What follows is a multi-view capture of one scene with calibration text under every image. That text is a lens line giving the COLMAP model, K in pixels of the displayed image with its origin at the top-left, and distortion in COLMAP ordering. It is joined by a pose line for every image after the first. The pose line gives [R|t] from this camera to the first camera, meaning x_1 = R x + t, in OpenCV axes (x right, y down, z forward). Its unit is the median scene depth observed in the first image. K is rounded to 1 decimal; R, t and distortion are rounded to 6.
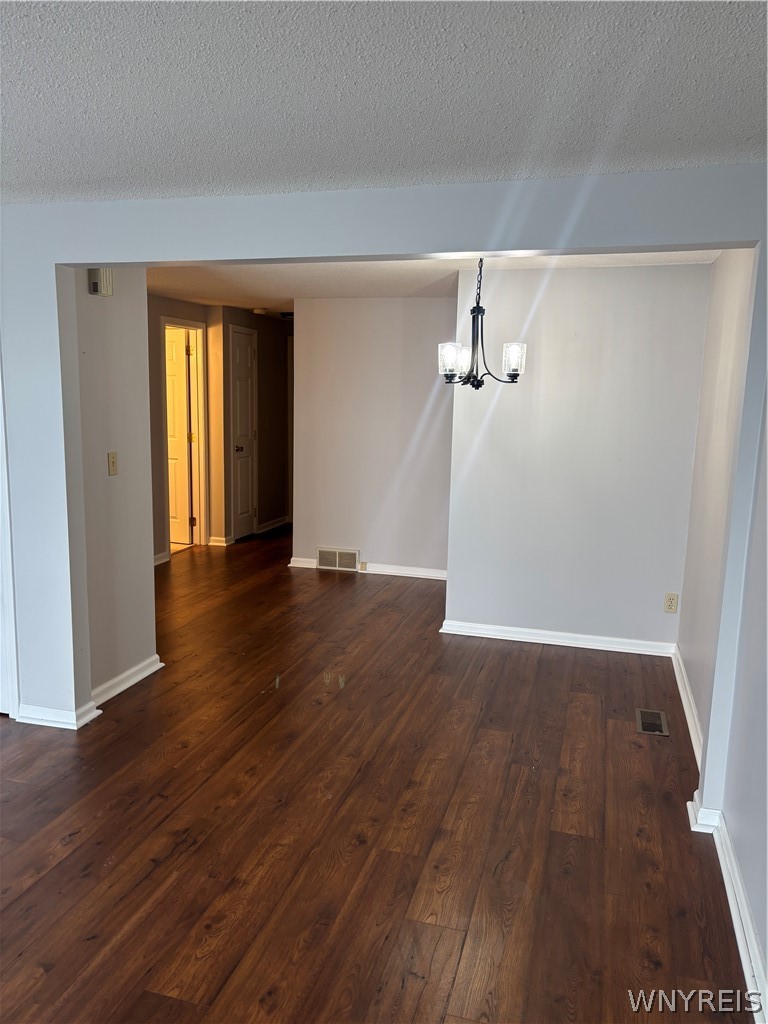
lens RADIAL K [[777.1, 0, 387.9], [0, 777.1, 506.7], [0, 0, 1]] dist [0.007654, -0.031411]
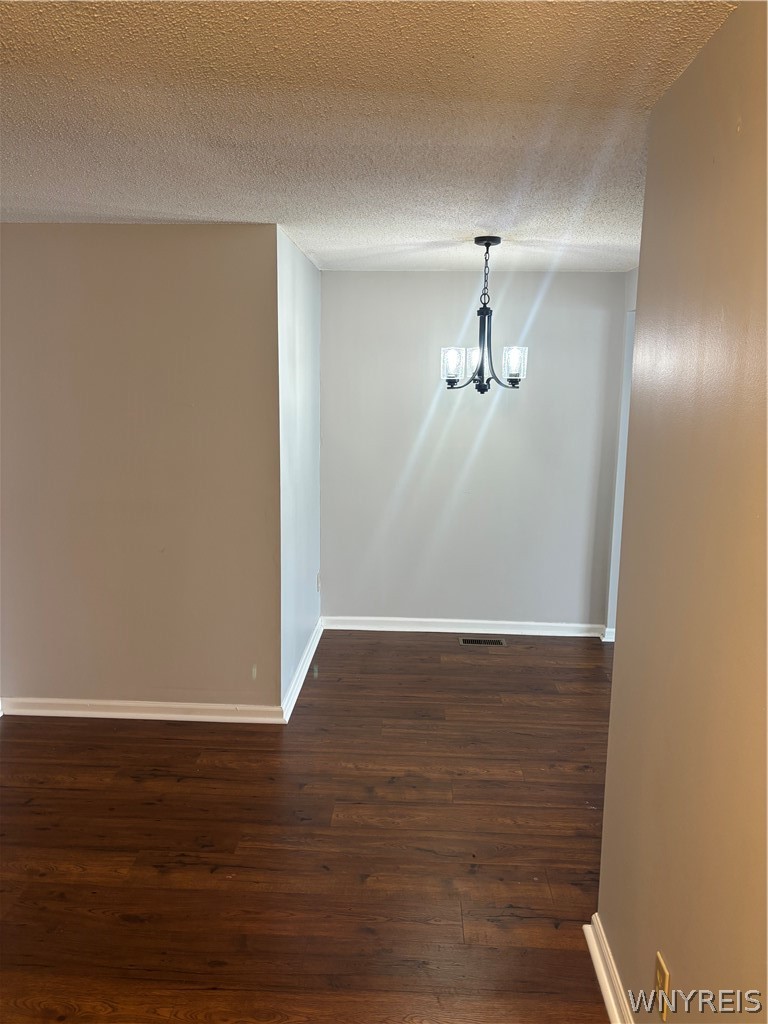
lens RADIAL K [[777.1, 0, 384.9], [0, 777.1, 519.6], [0, 0, 1]] dist [0.007654, -0.031411]
pose [[-0.221110, -0.211220, 0.952101, -0.942521], [0.125180, 0.962042, 0.242497, -0.294563], [-0.967182, 0.172803, -0.186277, 1.554441]]
